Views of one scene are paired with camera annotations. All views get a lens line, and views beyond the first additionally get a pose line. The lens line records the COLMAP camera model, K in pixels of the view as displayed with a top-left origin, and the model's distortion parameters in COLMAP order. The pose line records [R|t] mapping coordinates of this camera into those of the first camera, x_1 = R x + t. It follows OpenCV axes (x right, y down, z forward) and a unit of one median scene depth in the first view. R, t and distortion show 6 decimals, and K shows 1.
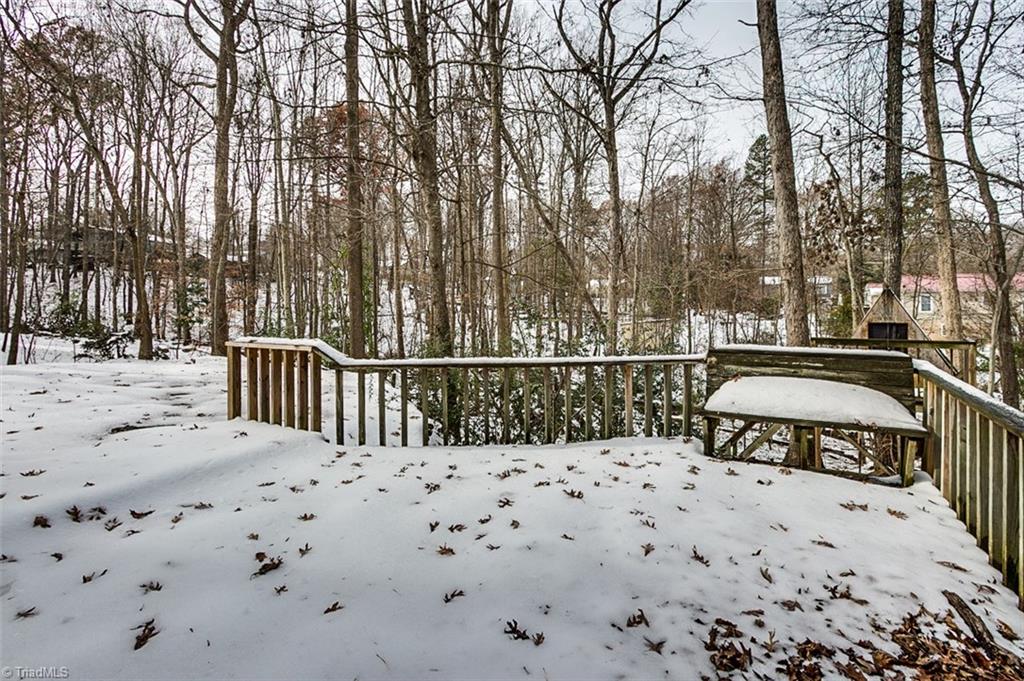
lens RADIAL K [[475.7, 0, 442.5], [0, 475.7, 306.0], [0, 0, 1]] dist [-0.002107, -0.000433]
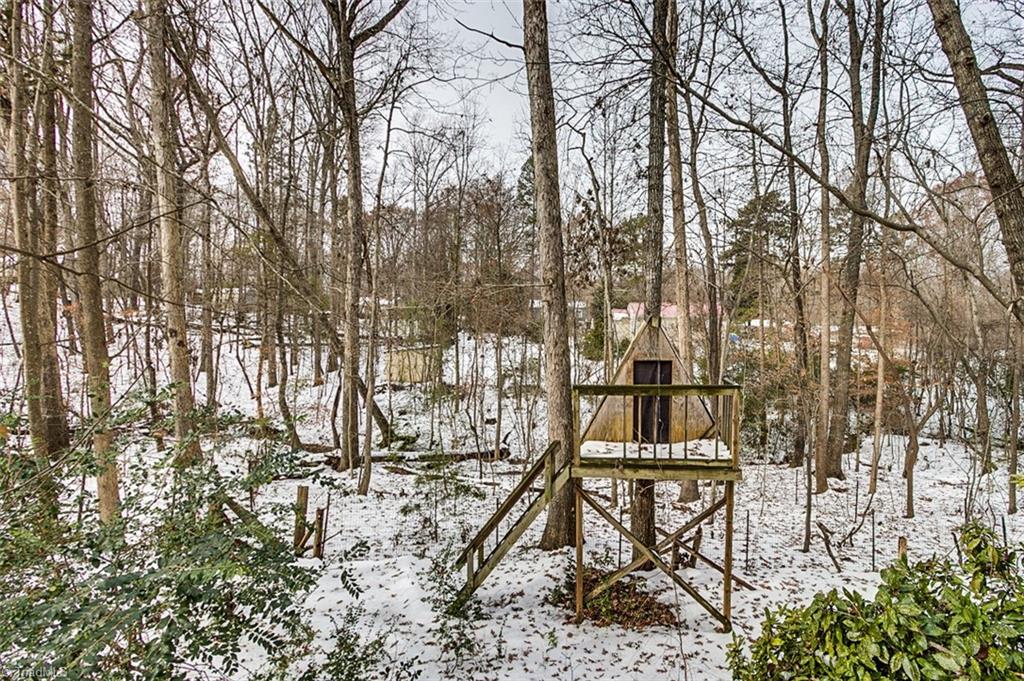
lens RADIAL K [[478.5, 0, 511.4], [0, 478.5, 333.7], [0, 0, 1]] dist [-0.006606, 0.000086]
pose [[0.858149, -0.000883, 0.513400, 0.194499], [-0.009098, 0.999815, 0.016927, -0.010232], [-0.513321, -0.019197, 0.857982, 0.255926]]
